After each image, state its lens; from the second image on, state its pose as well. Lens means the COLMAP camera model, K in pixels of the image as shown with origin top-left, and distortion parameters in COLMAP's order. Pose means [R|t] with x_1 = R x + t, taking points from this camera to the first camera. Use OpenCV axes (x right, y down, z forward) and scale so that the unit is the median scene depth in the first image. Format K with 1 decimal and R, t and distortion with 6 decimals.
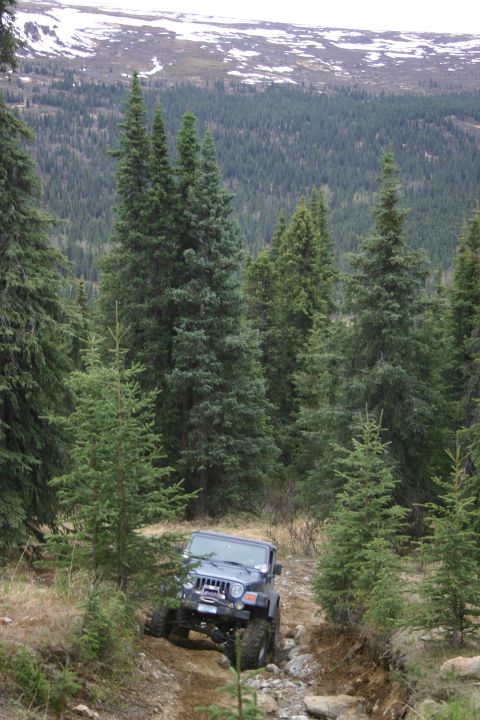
lens RADIAL K [[1395.2, 0, 236.1], [0, 1395.2, 361.4], [0, 0, 1]] dist [0.034659, 0.116754]
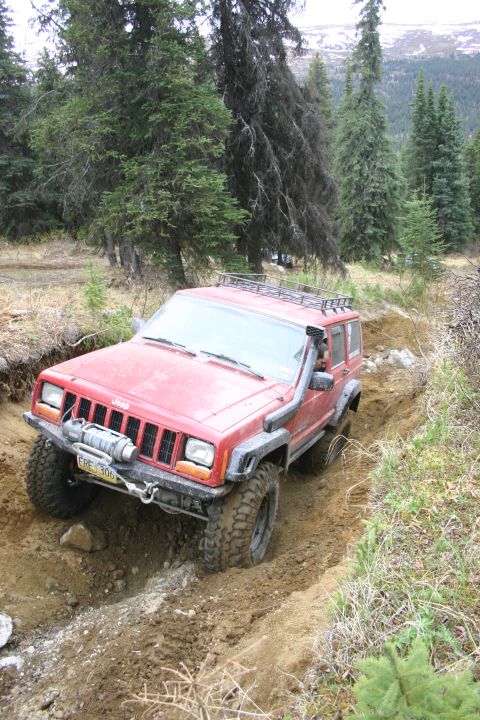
lens RADIAL K [[587.1, 0, 238.1], [0, 587.1, 361.3], [0, 0, 1]] dist [-0.145049, 0.119173]
pose [[0.941172, 0.069032, -0.330802, -0.012469], [0.029580, 0.958326, 0.284141, -0.010301], [0.336631, -0.277211, 0.899908, -0.120246]]
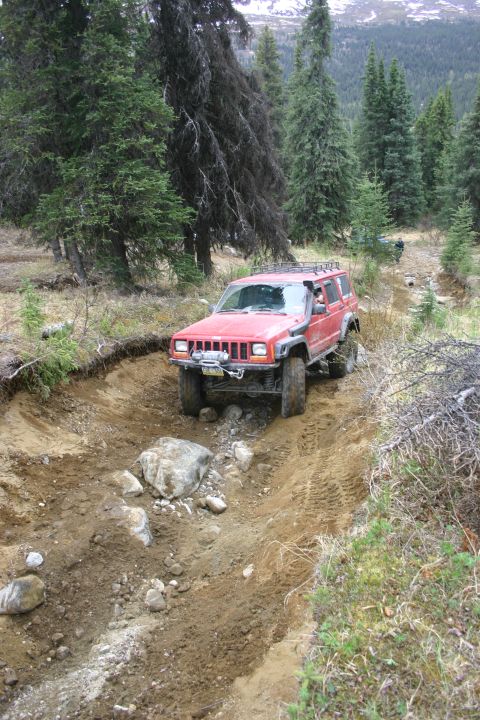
lens RADIAL K [[588.2, 0, 240.0], [0, 588.2, 360.0], [0, 0, 1]] dist [-0.144596, 0.118849]
pose [[0.964977, 0.055145, -0.256472, -0.011683], [0.034188, 0.942883, 0.331366, -0.022595], [0.260097, -0.328529, 0.907975, -0.110258]]
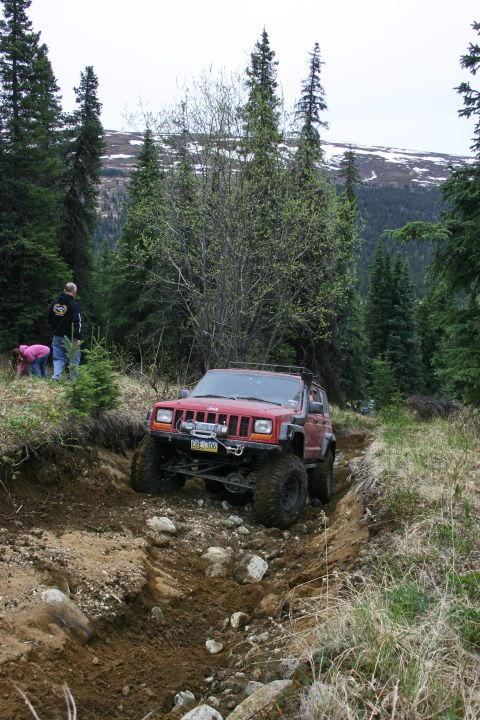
lens RADIAL K [[799.4, 0, 210.5], [0, 799.4, 359.3], [0, 0, 1]] dist [-0.084092, -0.011529]
pose [[0.970033, 0.072189, -0.232001, -0.017932], [-0.060674, 0.996563, 0.056400, -0.040991], [0.235275, -0.040633, 0.971079, -0.546686]]
